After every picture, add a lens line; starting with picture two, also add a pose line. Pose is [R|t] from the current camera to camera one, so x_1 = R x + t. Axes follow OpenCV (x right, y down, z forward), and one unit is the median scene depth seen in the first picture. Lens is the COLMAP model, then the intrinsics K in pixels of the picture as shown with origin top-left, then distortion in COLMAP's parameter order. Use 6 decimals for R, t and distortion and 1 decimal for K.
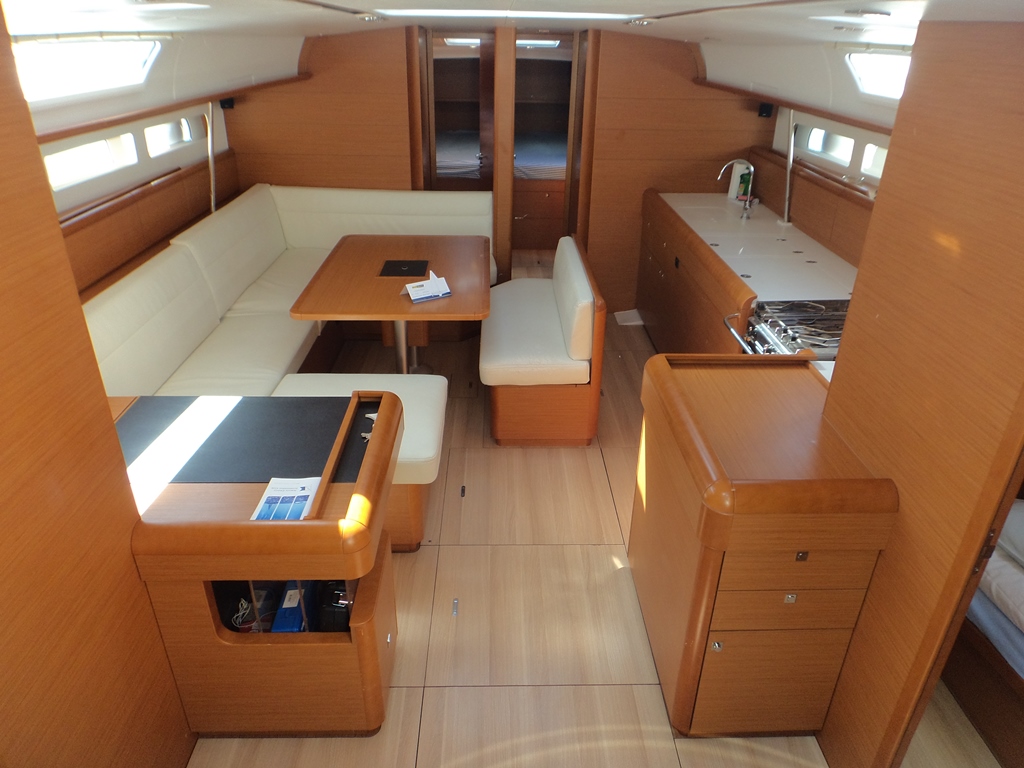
lens RADIAL K [[700.1, 0, 505.8], [0, 700.1, 380.3], [0, 0, 1]] dist [-0.007103, -0.004466]
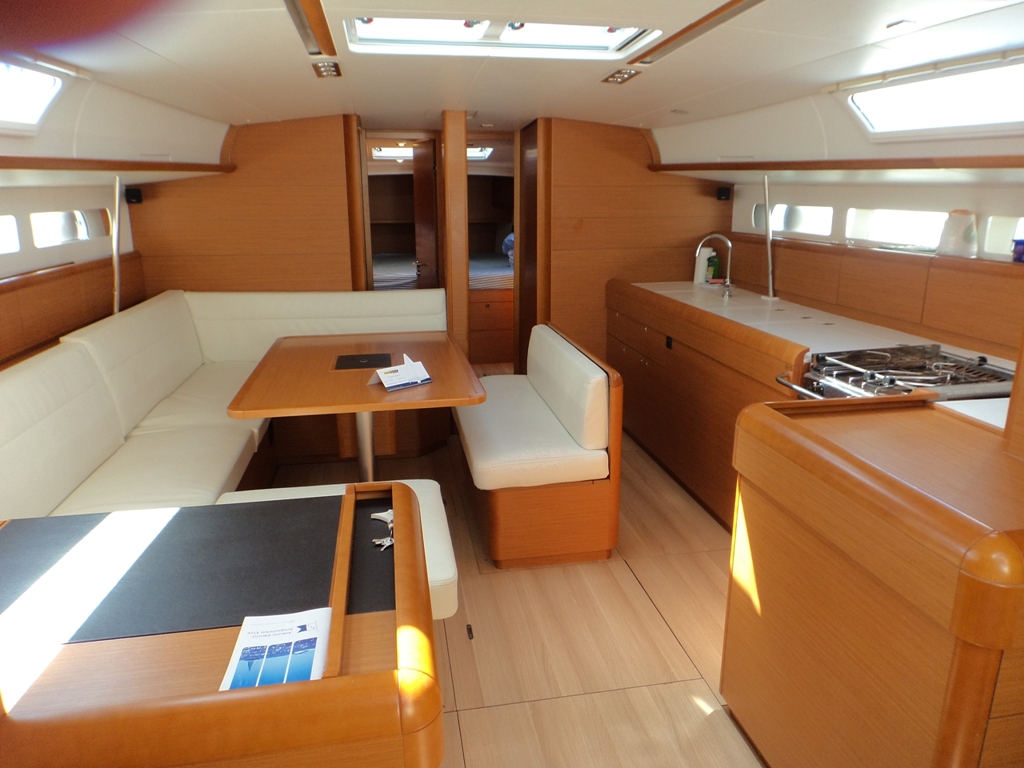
lens RADIAL K [[700.1, 0, 505.8], [0, 700.1, 380.3], [0, 0, 1]] dist [-0.007103, -0.004466]
pose [[0.987701, -0.058068, 0.145174, -0.111309], [0.087016, 0.975552, -0.201808, 0.048170], [-0.129906, 0.211958, 0.968606, 0.203514]]
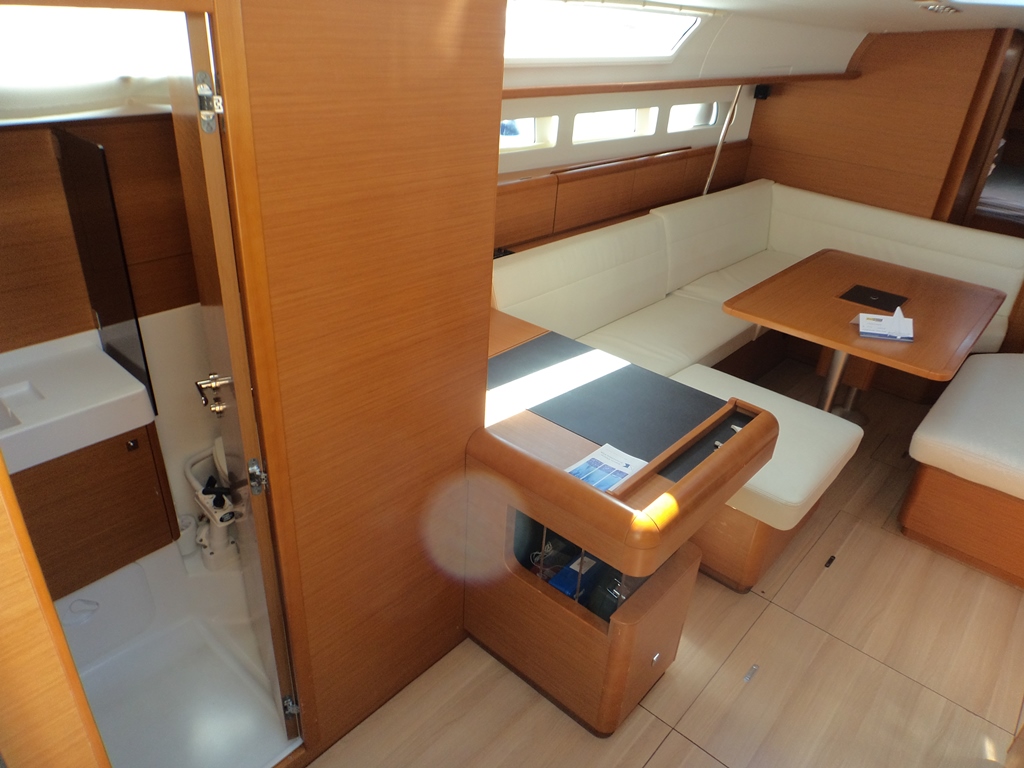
lens RADIAL K [[695.6, 0, 512.7], [0, 695.6, 376.1], [0, 0, 1]] dist [-0.008207, -0.004867]
pose [[0.739380, 0.343416, -0.579123, 0.061702], [-0.351082, 0.930596, 0.103603, -0.002426], [0.574508, 0.126718, 0.808631, 0.068288]]
